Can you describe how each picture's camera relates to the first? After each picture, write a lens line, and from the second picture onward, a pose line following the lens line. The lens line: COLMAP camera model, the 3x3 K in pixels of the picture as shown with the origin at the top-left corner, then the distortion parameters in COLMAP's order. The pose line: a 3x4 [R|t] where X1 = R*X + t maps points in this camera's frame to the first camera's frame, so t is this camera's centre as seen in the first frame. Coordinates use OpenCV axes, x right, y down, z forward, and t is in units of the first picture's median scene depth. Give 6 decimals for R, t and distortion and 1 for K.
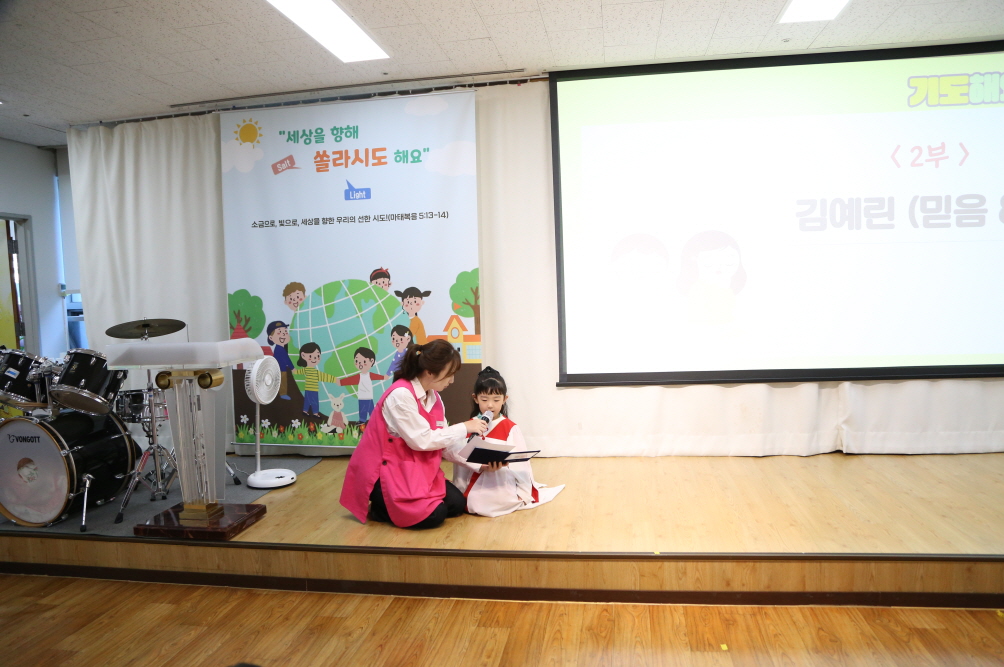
lens RADIAL K [[694.0, 0, 503.0], [0, 694.0, 345.5], [0, 0, 1]] dist [-0.126108, 0.072493]
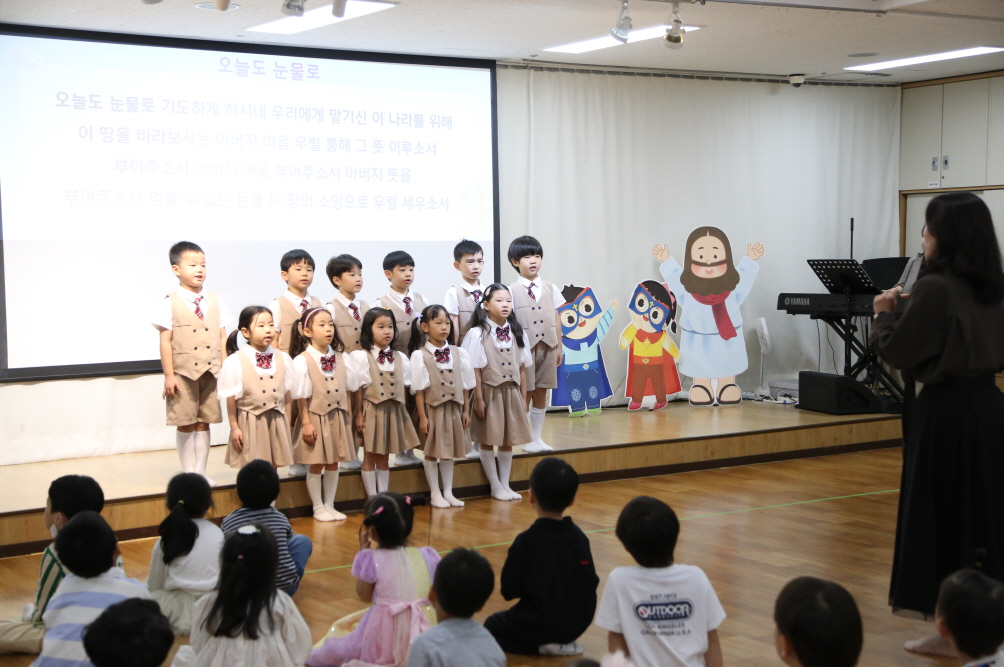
lens RADIAL K [[1576.6, 0, 502.0], [0, 1576.6, 333.5], [0, 0, 1]] dist [0.216750, 0.003817]
pose [[0.731585, -0.011089, 0.681660, -0.844799], [0.047306, 0.998283, -0.034531, 0.097601], [-0.680107, 0.057509, 0.730853, -0.924228]]
